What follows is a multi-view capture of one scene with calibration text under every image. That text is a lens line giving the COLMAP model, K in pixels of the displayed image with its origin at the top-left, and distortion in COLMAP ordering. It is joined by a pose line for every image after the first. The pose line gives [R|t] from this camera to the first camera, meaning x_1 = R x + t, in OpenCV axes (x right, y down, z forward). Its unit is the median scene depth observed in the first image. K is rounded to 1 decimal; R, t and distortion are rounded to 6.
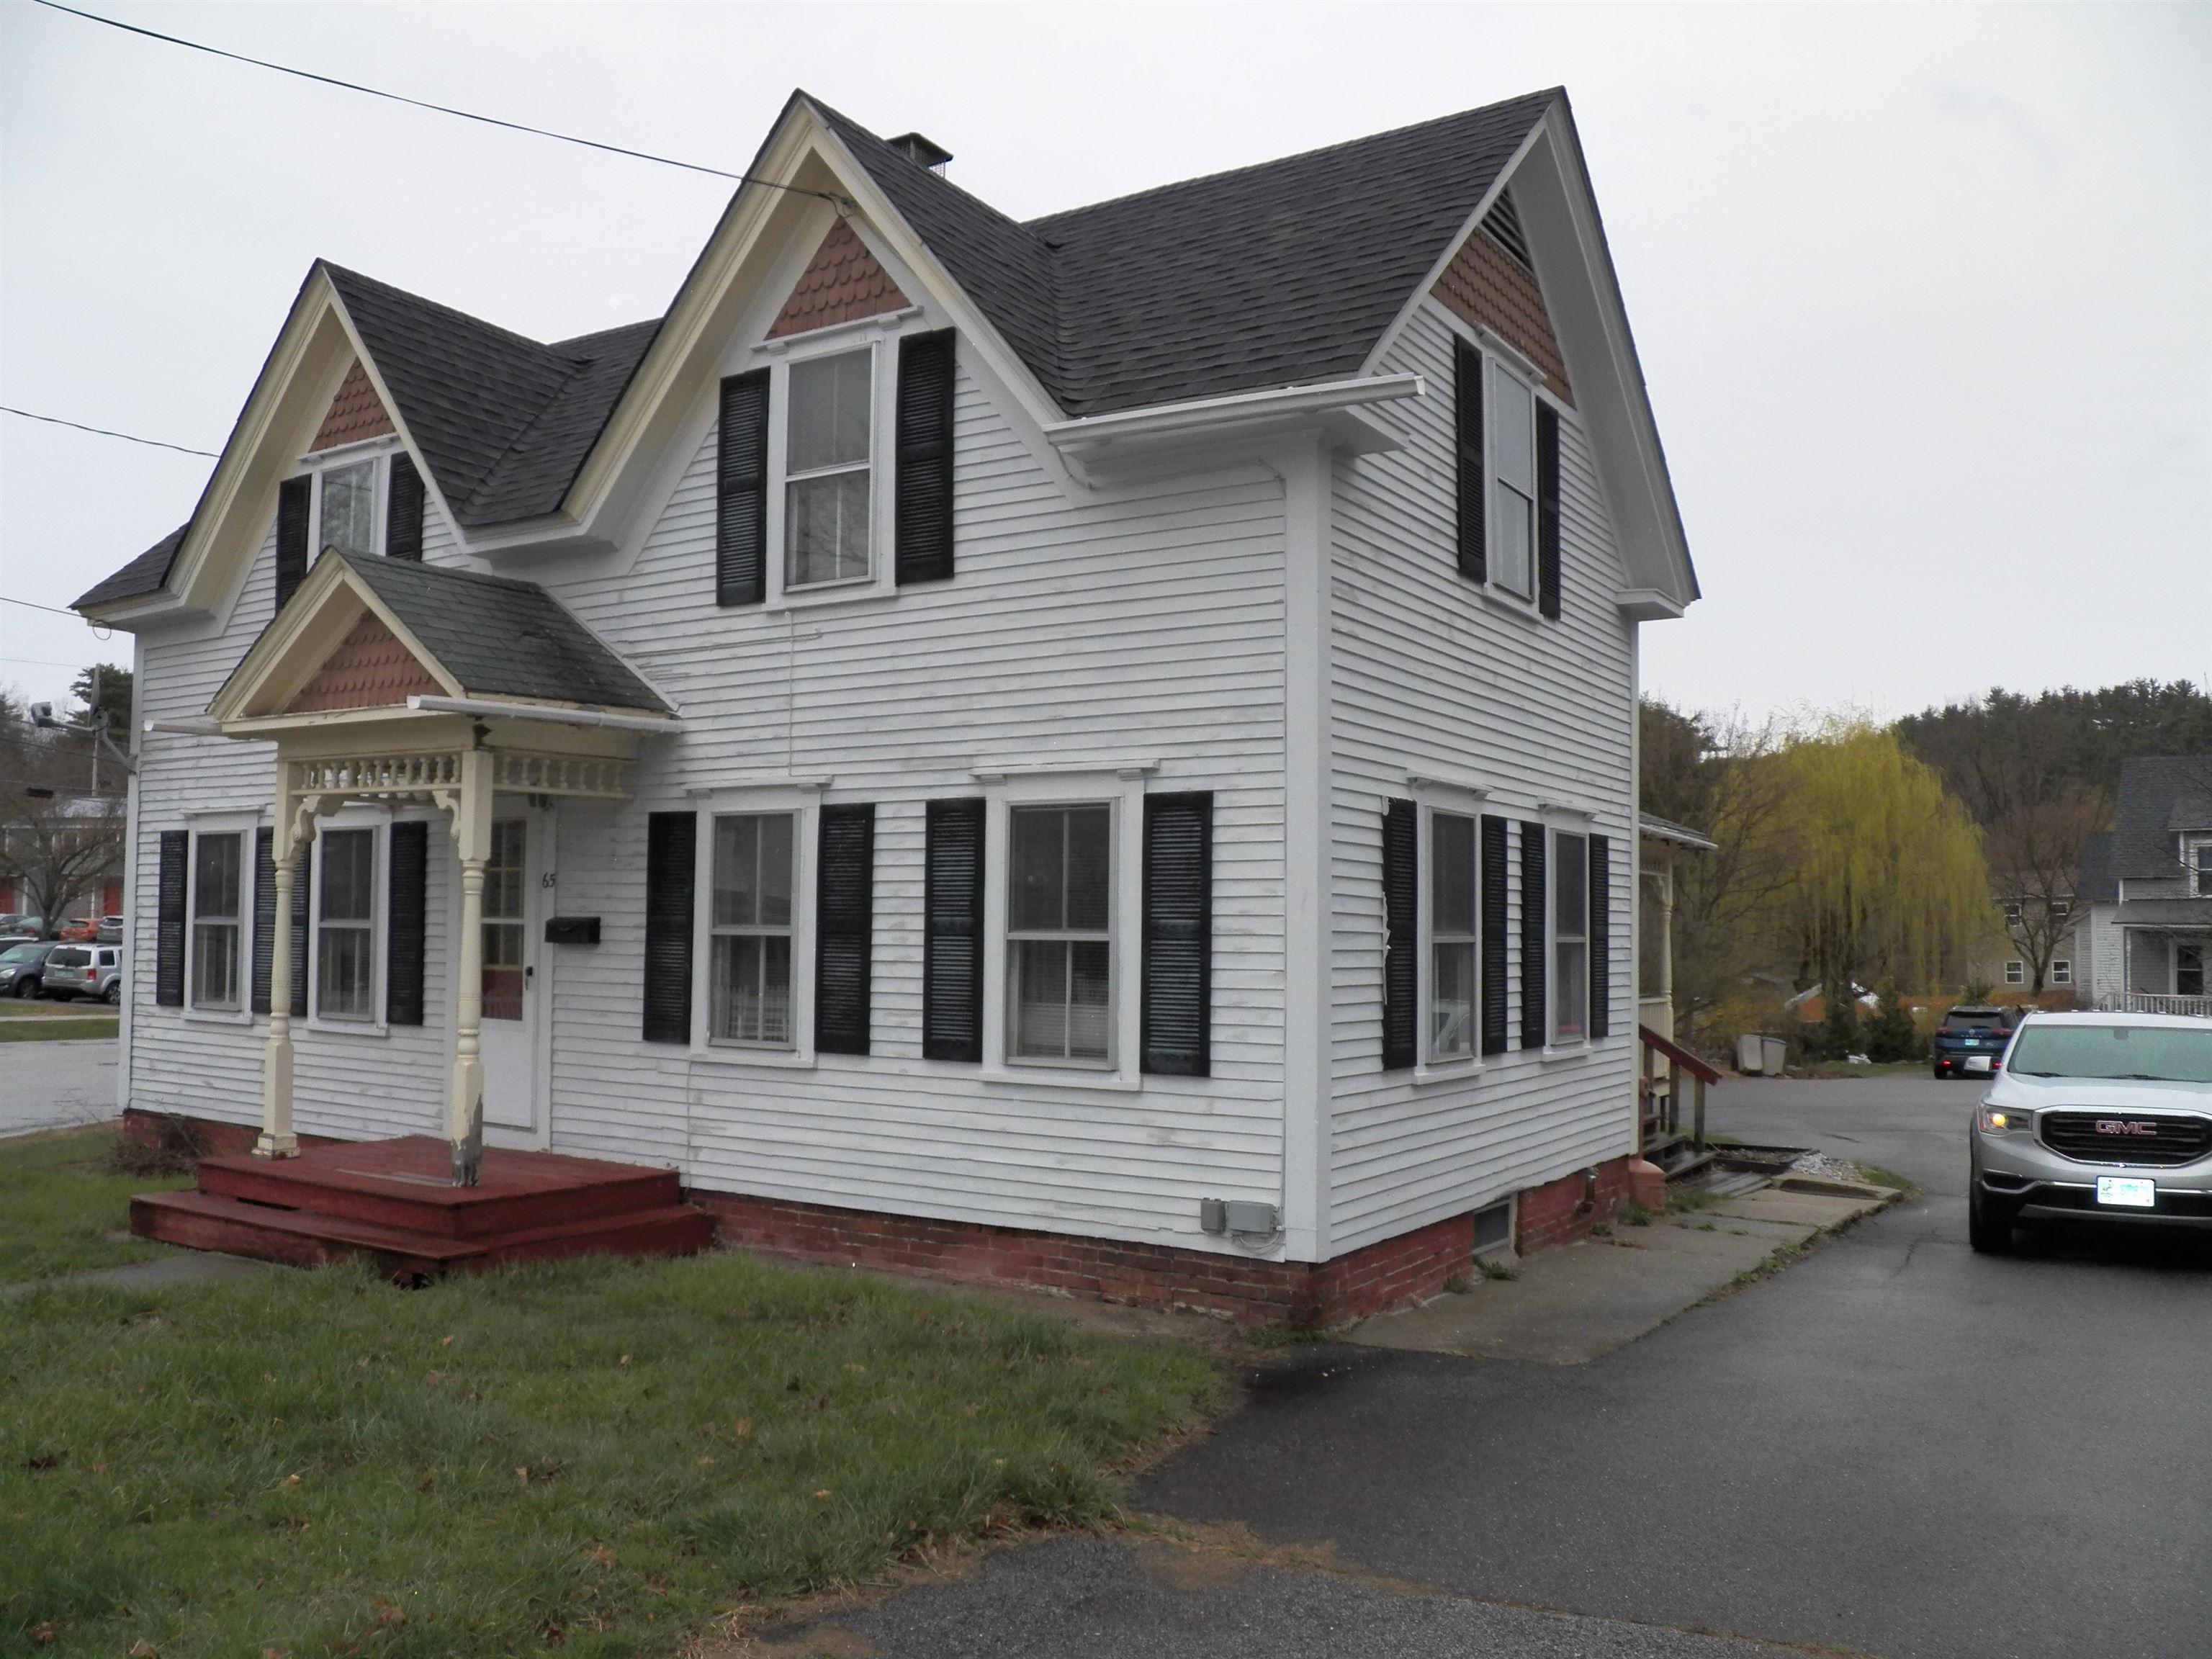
lens RADIAL K [[1797.4, 0, 1106.6], [0, 1797.4, 861.7], [0, 0, 1]] dist [-0.139282, 0.096687]
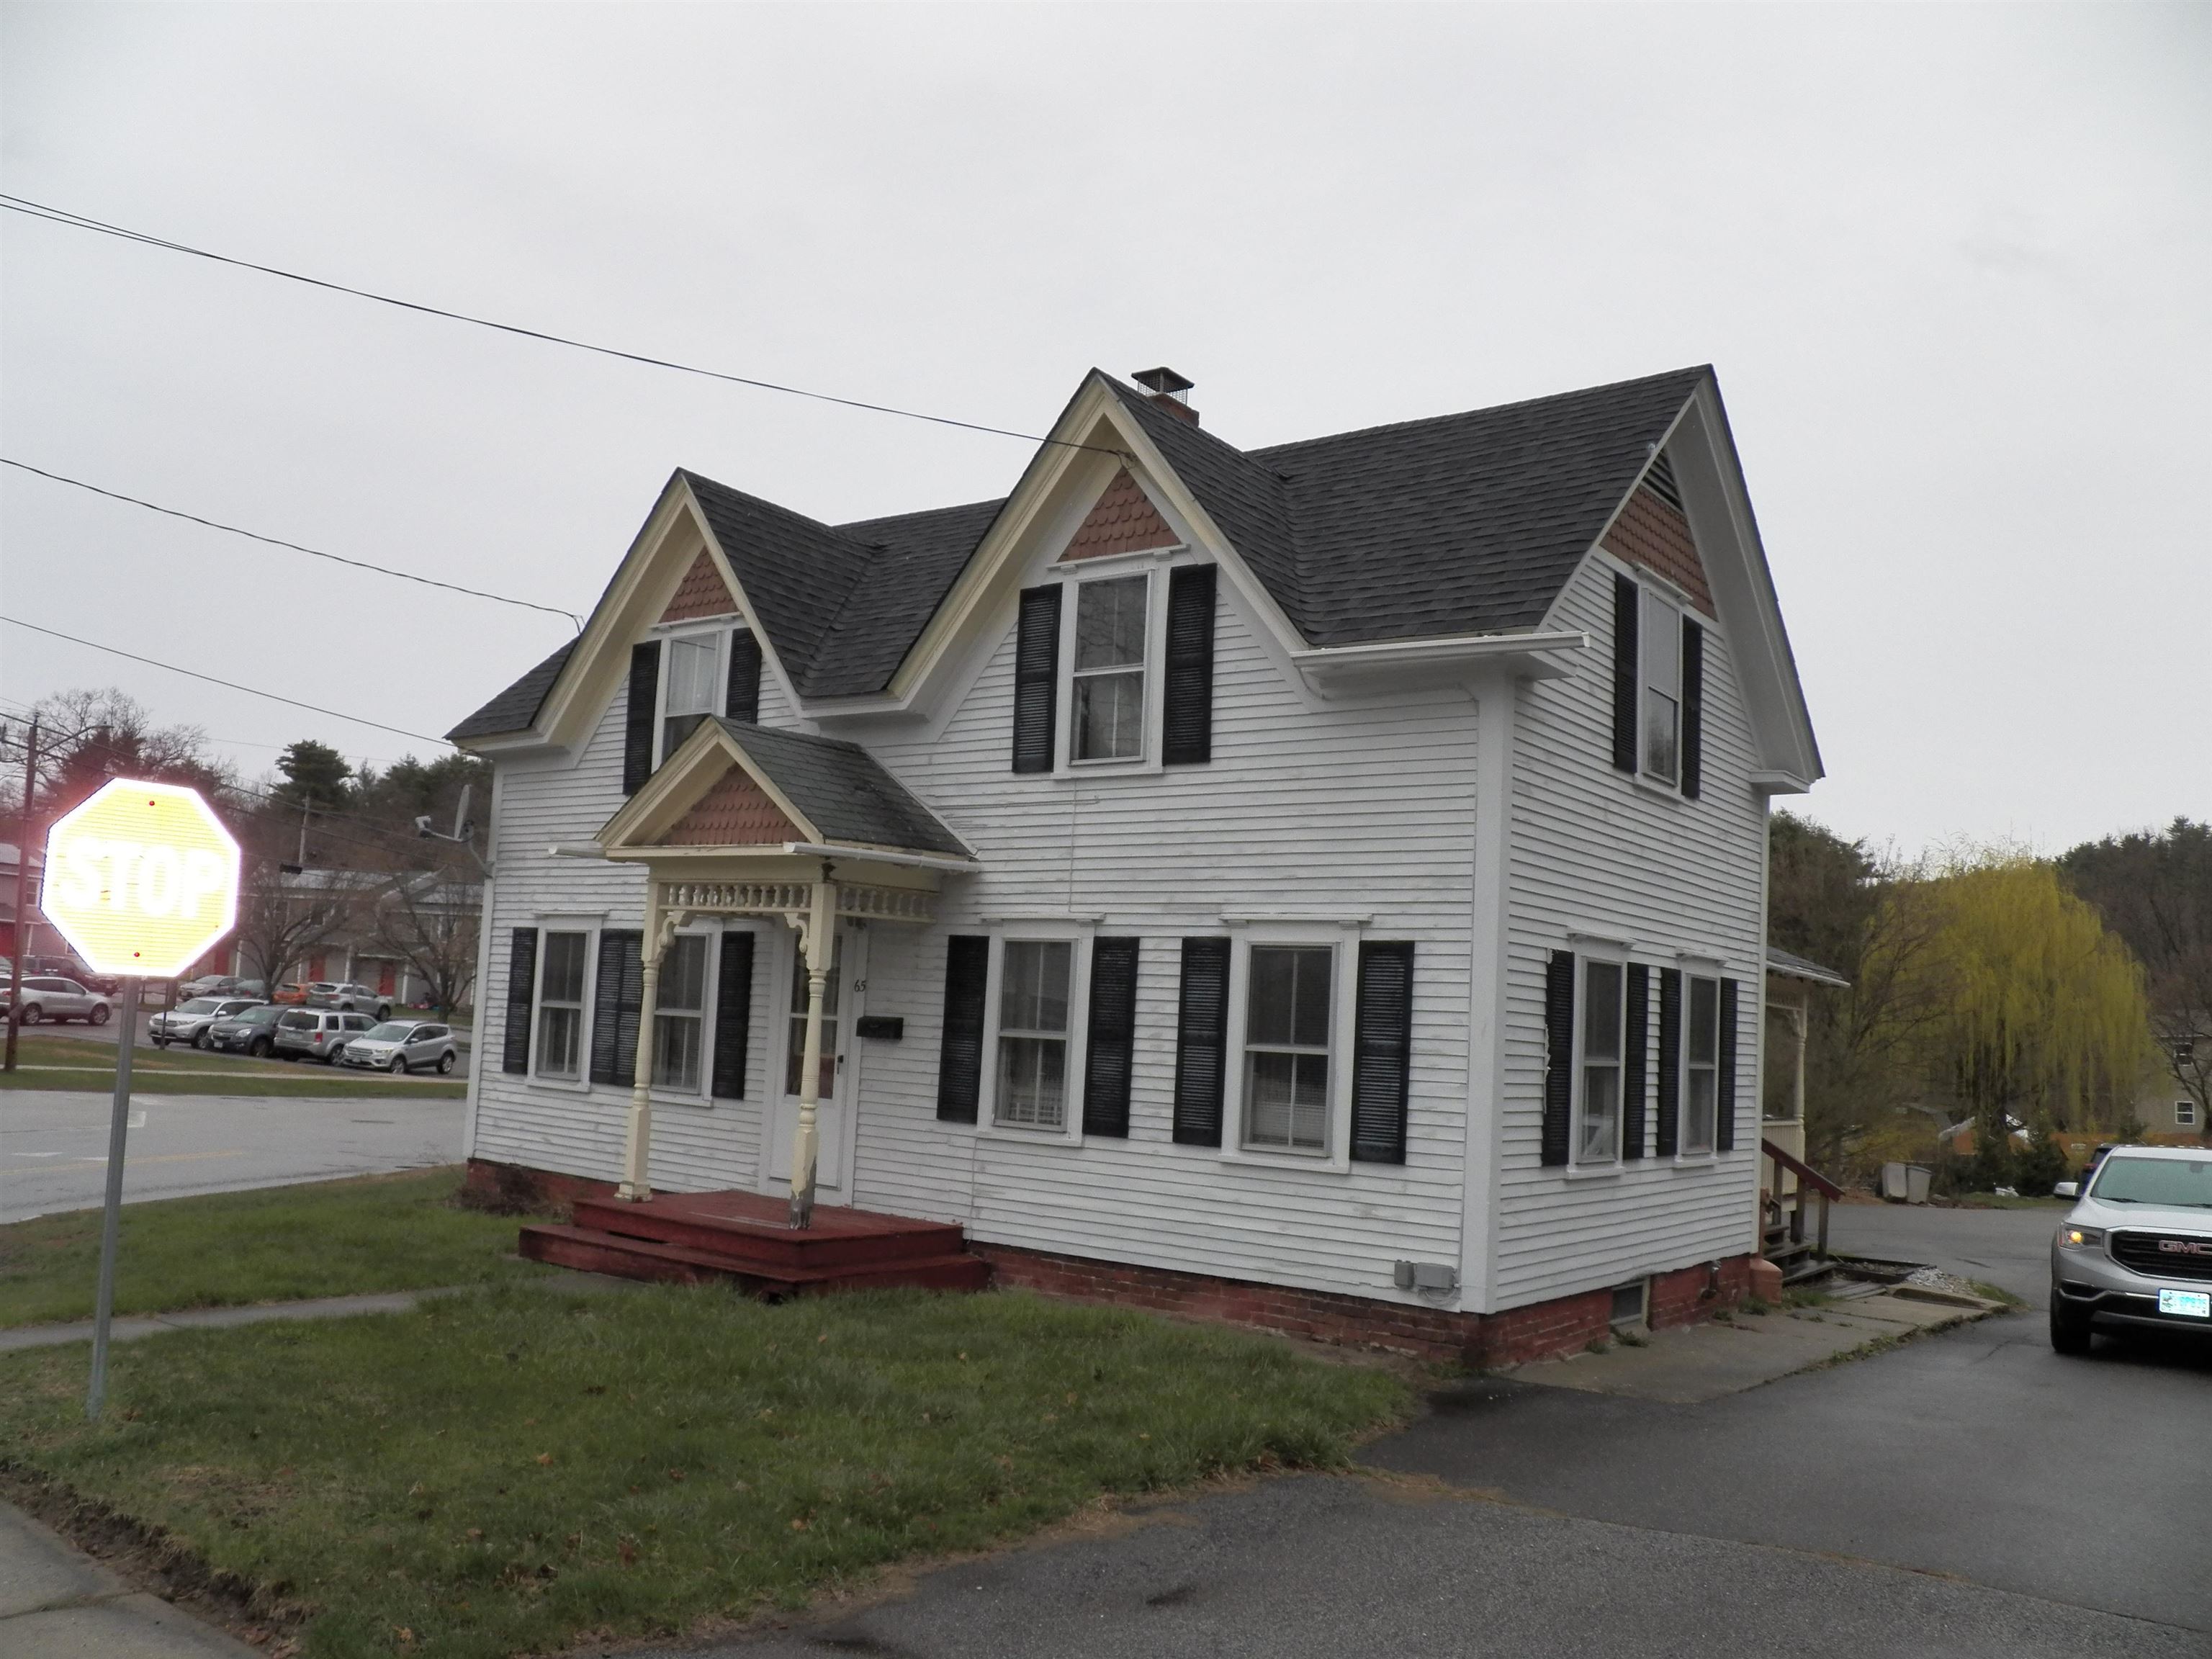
lens RADIAL K [[1797.4, 0, 1106.6], [0, 1797.4, 861.7], [0, 0, 1]] dist [-0.139282, 0.096687]
pose [[0.995770, 0.032992, -0.085748, -0.042877], [-0.037763, 0.997792, -0.054635, -0.014767], [0.083756, 0.057642, 0.994818, -0.241026]]
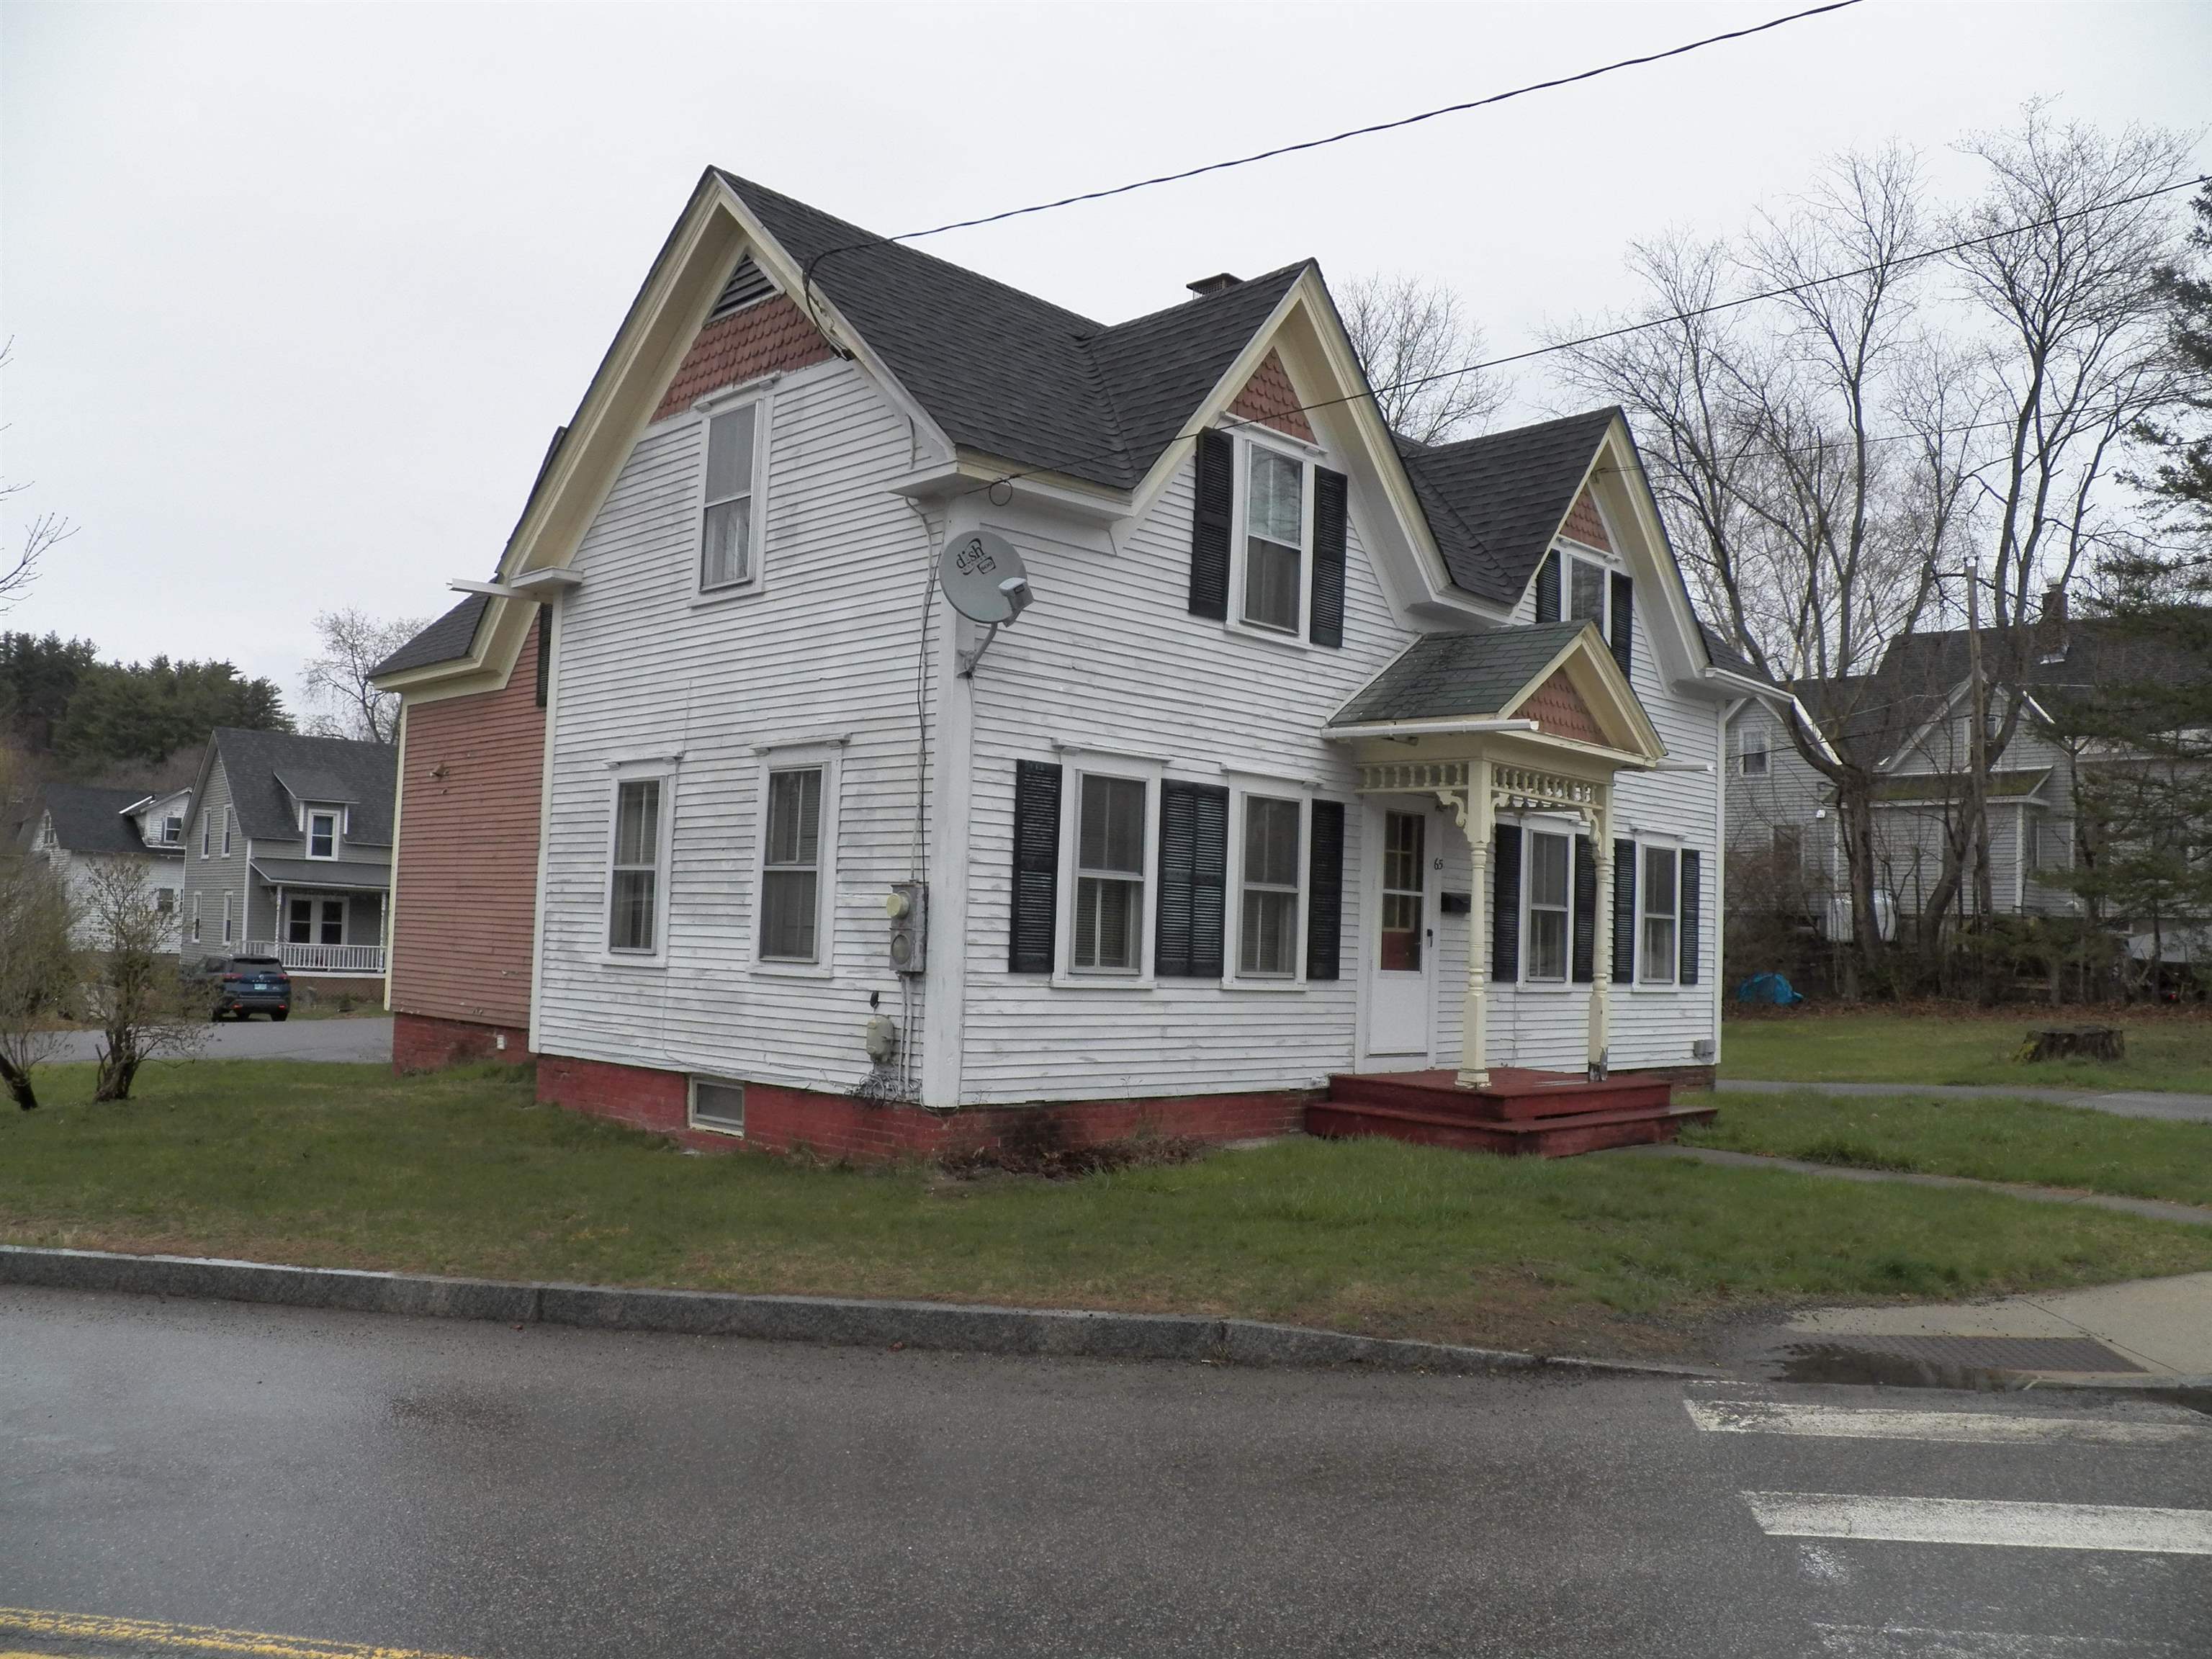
lens RADIAL K [[1797.4, 0, 1106.6], [0, 1797.4, 861.7], [0, 0, 1]] dist [-0.139282, 0.096687]
pose [[0.213401, 0.039747, 0.976156, -1.773239], [-0.070756, 0.997177, -0.025135, 0.063461], [-0.974399, -0.063705, 0.215611, 1.013777]]
